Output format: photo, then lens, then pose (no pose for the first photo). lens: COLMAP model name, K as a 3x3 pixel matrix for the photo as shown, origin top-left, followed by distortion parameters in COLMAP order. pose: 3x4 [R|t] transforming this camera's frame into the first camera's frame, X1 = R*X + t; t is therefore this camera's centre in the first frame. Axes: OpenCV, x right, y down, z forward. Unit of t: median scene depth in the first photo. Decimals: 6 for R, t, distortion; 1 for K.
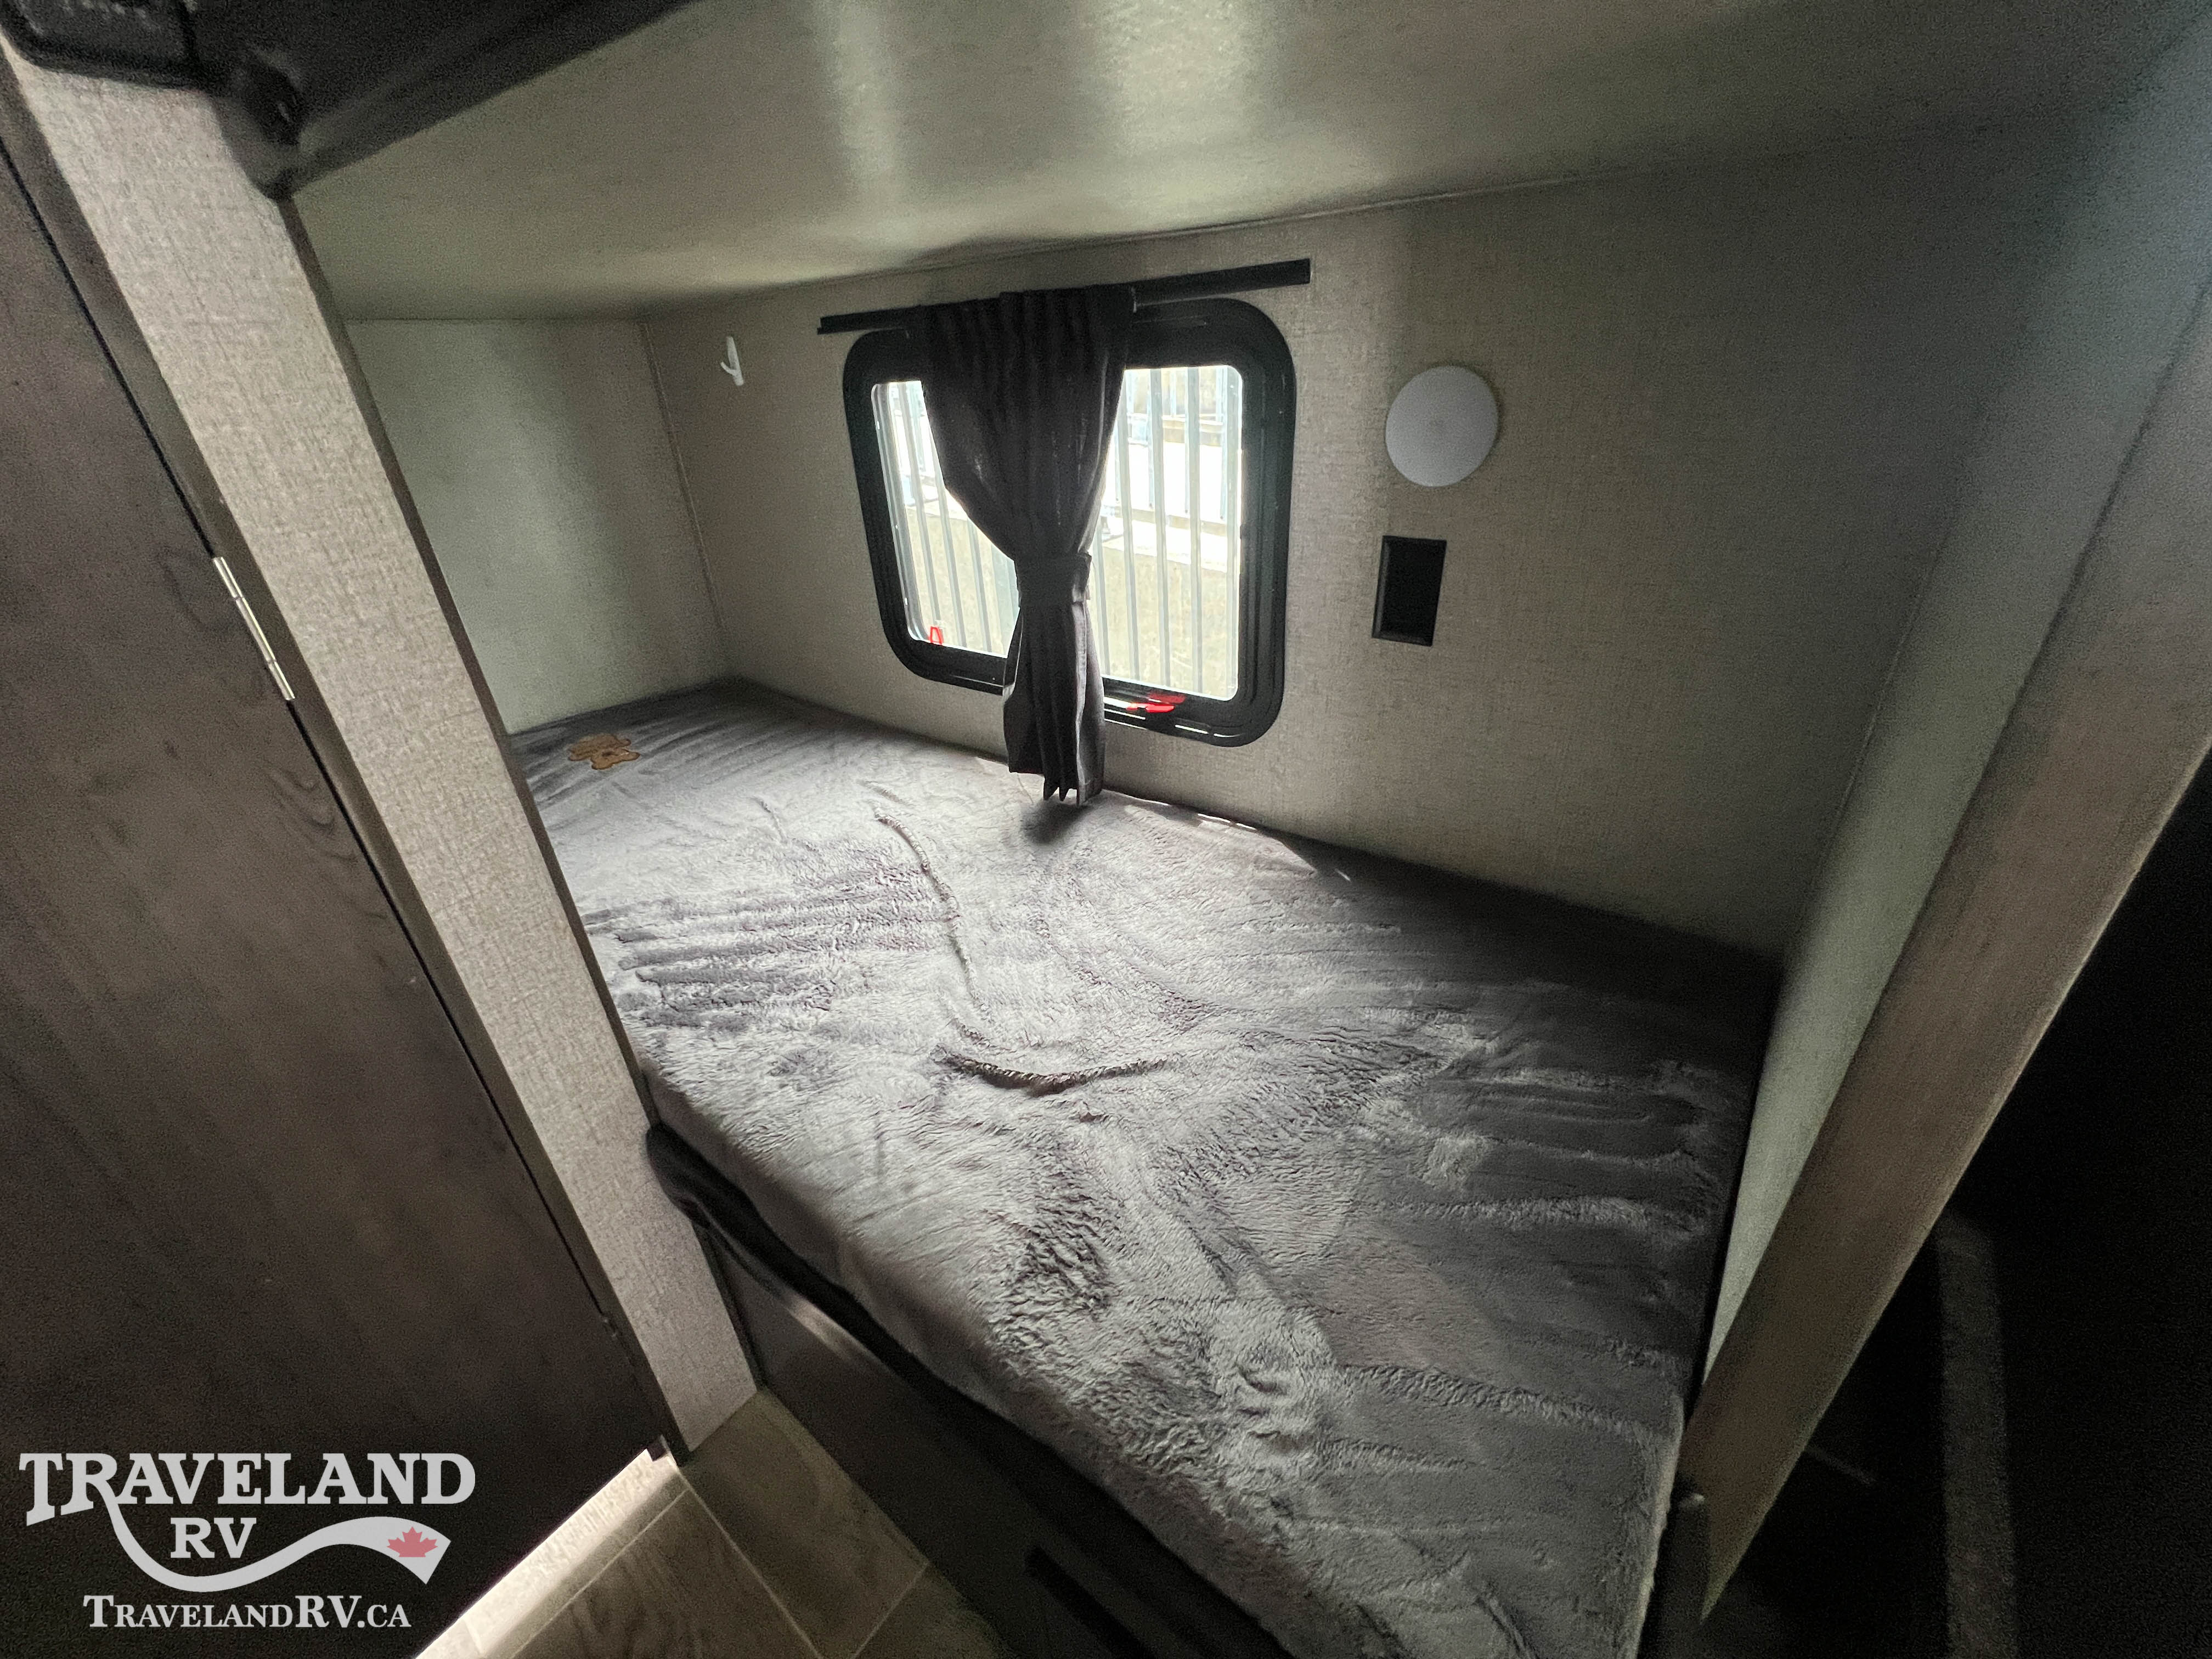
lens RADIAL K [[886.8, 0, 1103.5], [0, 886.8, 818.6], [0, 0, 1]] dist [-0.002672, 0.000423]
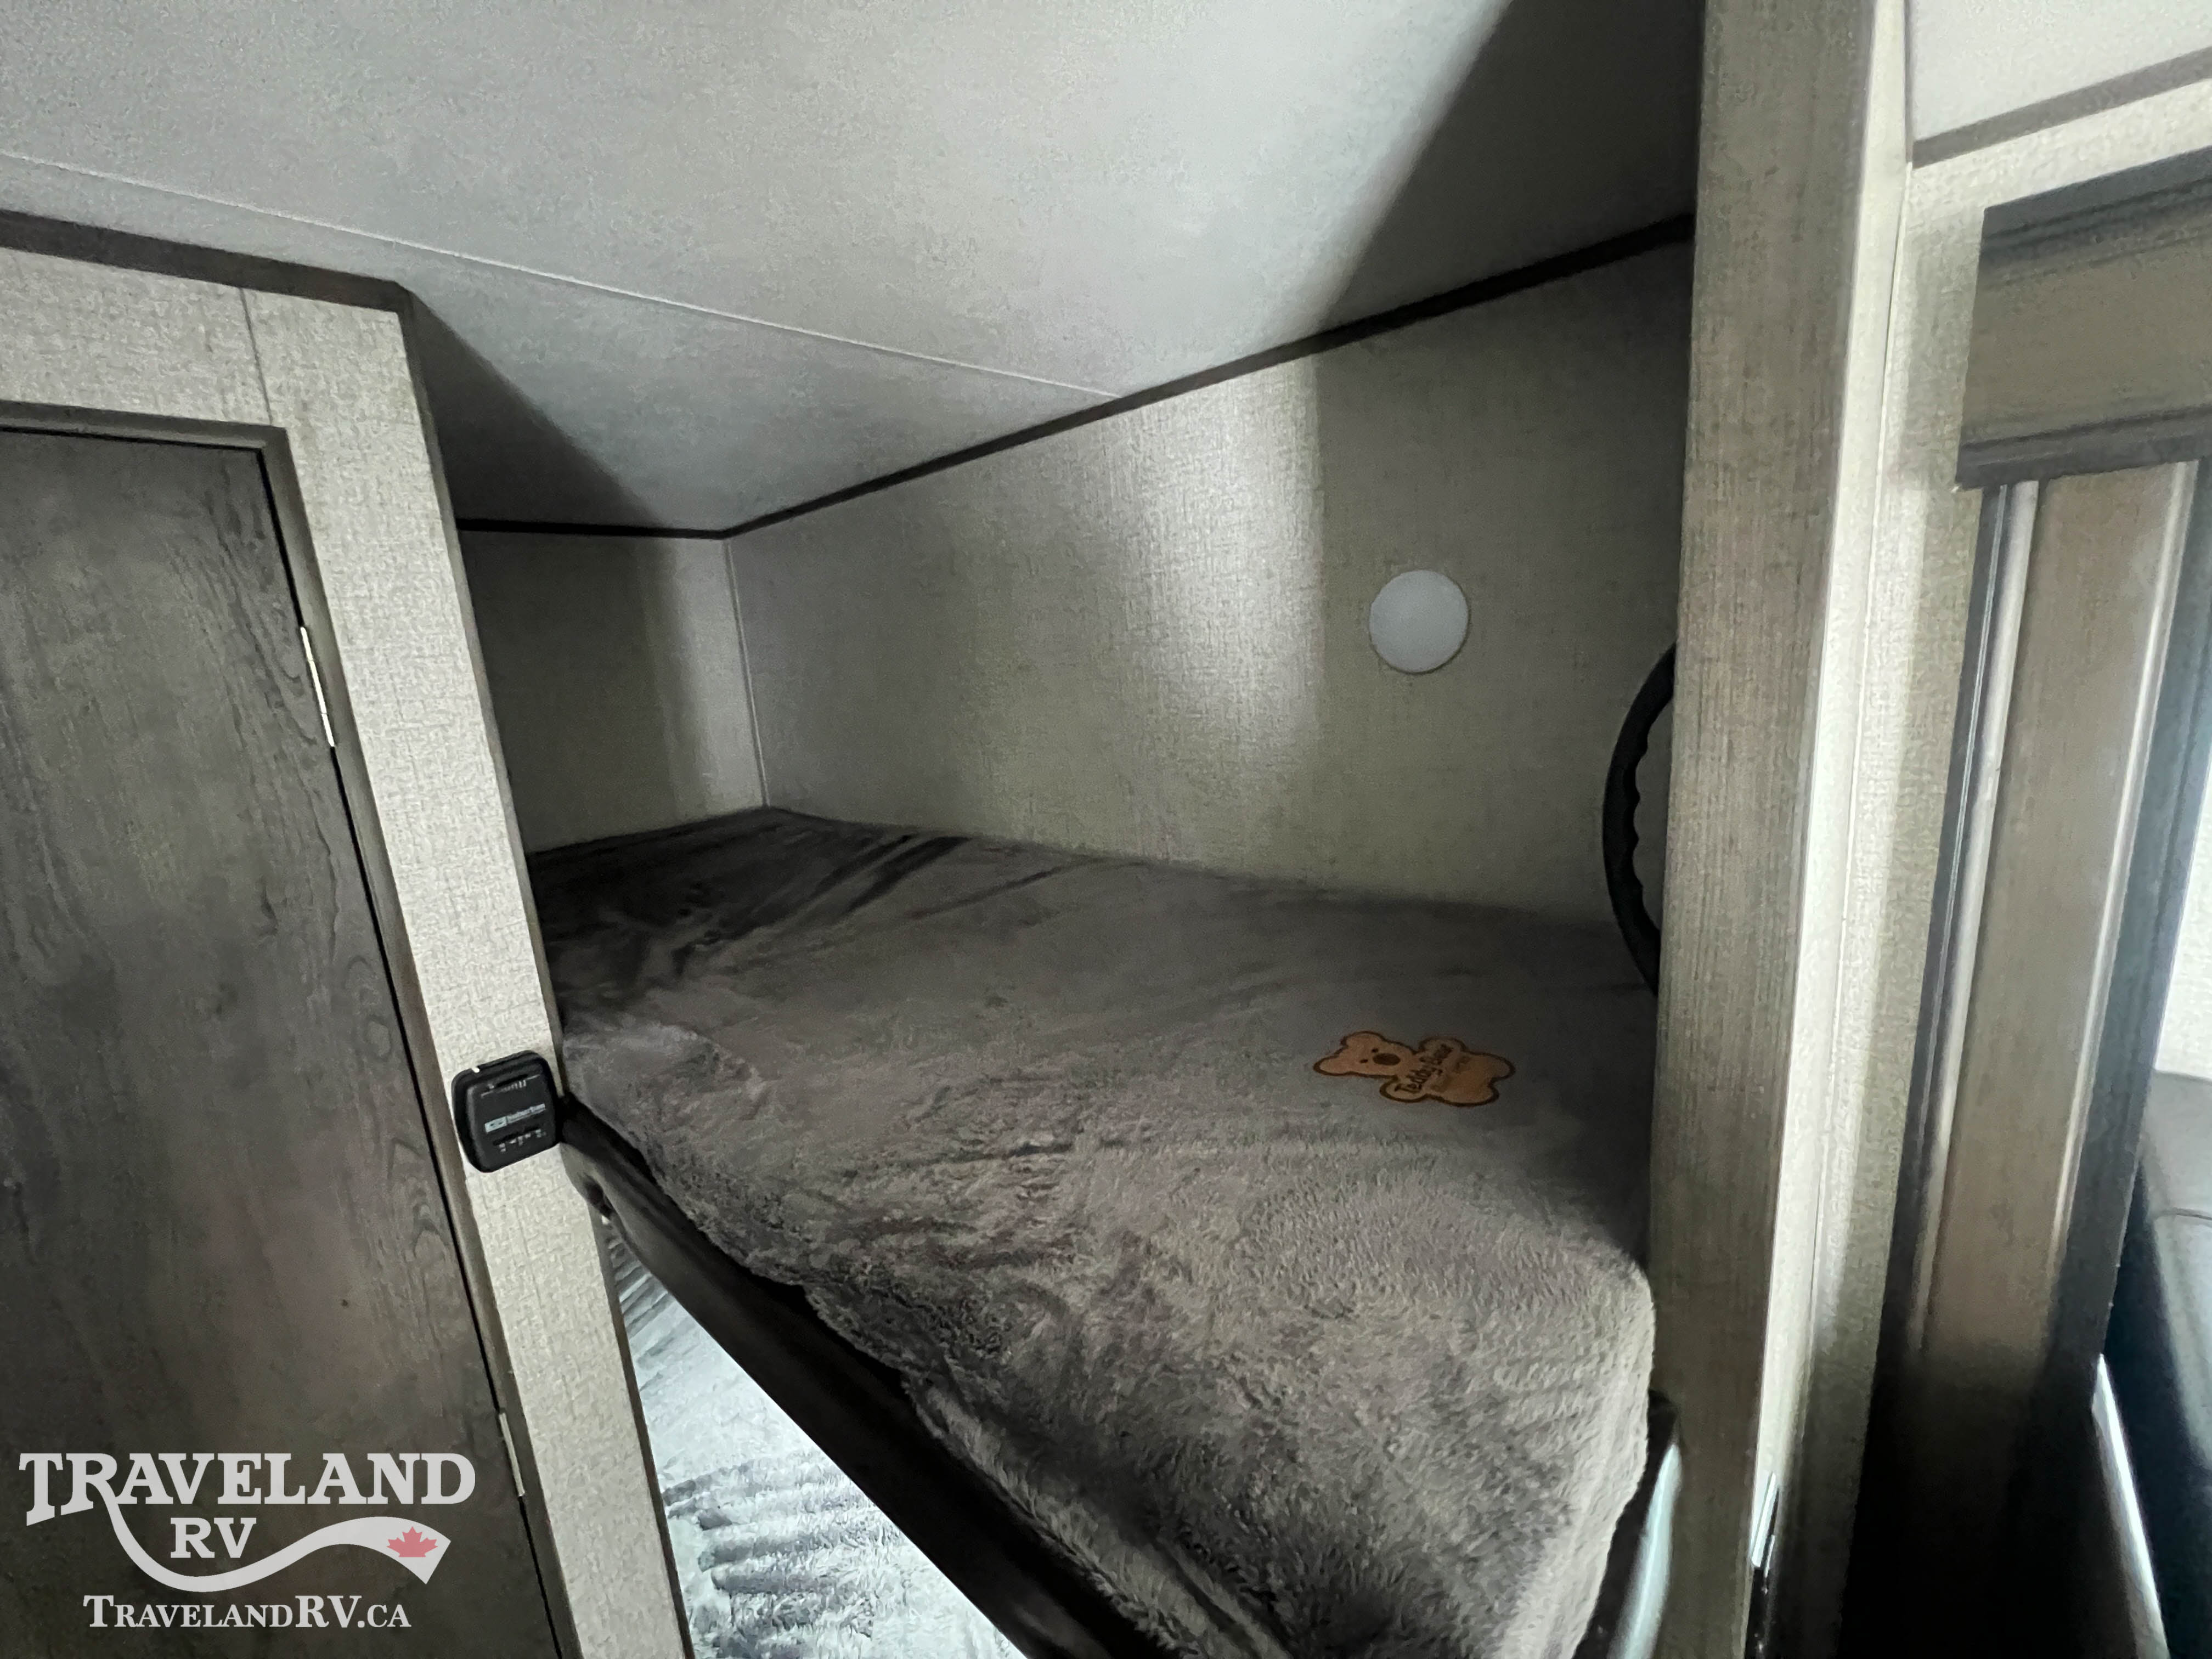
lens RADIAL K [[886.8, 0, 1114.7], [0, 886.8, 817.9], [0, 0, 1]] dist [-0.002672, 0.000423]
pose [[0.997663, 0.000527, -0.068320, 0.078737], [-0.019466, 0.960716, -0.276850, -0.457341], [0.065491, 0.277533, 0.958481, -0.348730]]
